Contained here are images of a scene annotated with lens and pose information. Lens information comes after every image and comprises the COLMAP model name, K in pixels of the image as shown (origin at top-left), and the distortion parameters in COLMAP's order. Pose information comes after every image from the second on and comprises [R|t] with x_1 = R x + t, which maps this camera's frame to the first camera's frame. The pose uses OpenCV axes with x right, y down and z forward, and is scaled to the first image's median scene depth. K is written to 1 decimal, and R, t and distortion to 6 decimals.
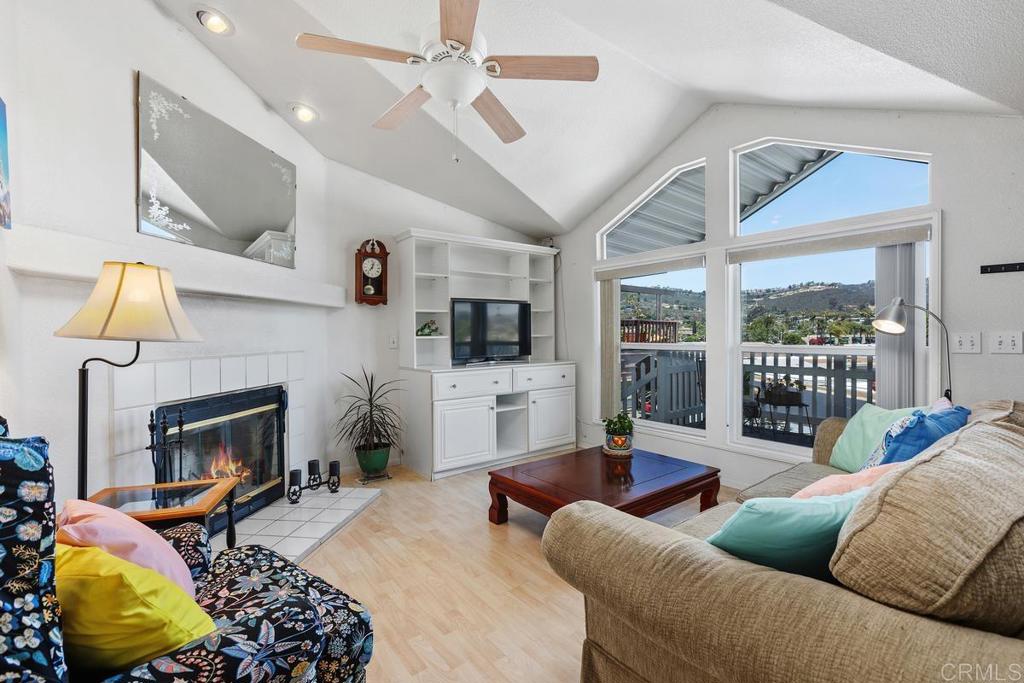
lens RADIAL K [[452.4, 0, 511.6], [0, 452.4, 338.0], [0, 0, 1]] dist [0.000907, 0.000341]
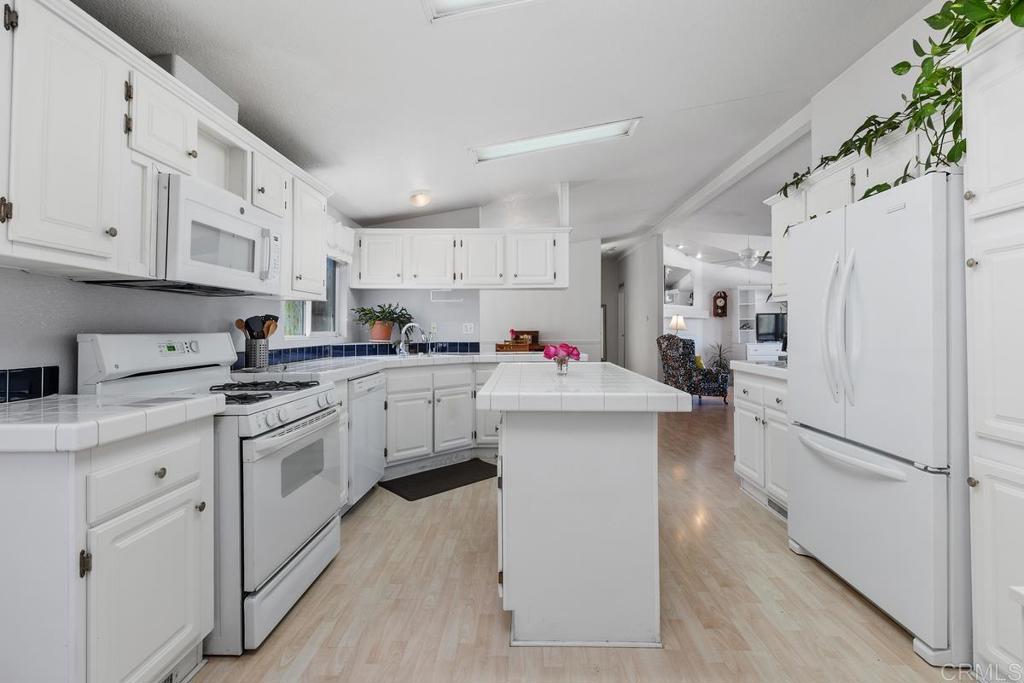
lens RADIAL K [[452.4, 0, 517.9], [0, 452.4, 326.3], [0, 0, 1]] dist [0.000907, 0.000341]
pose [[0.783715, -0.007137, -0.621080, 0.363487], [-0.004574, 0.999841, -0.017261, 0.025218], [0.621104, 0.016368, 0.783557, -1.638203]]
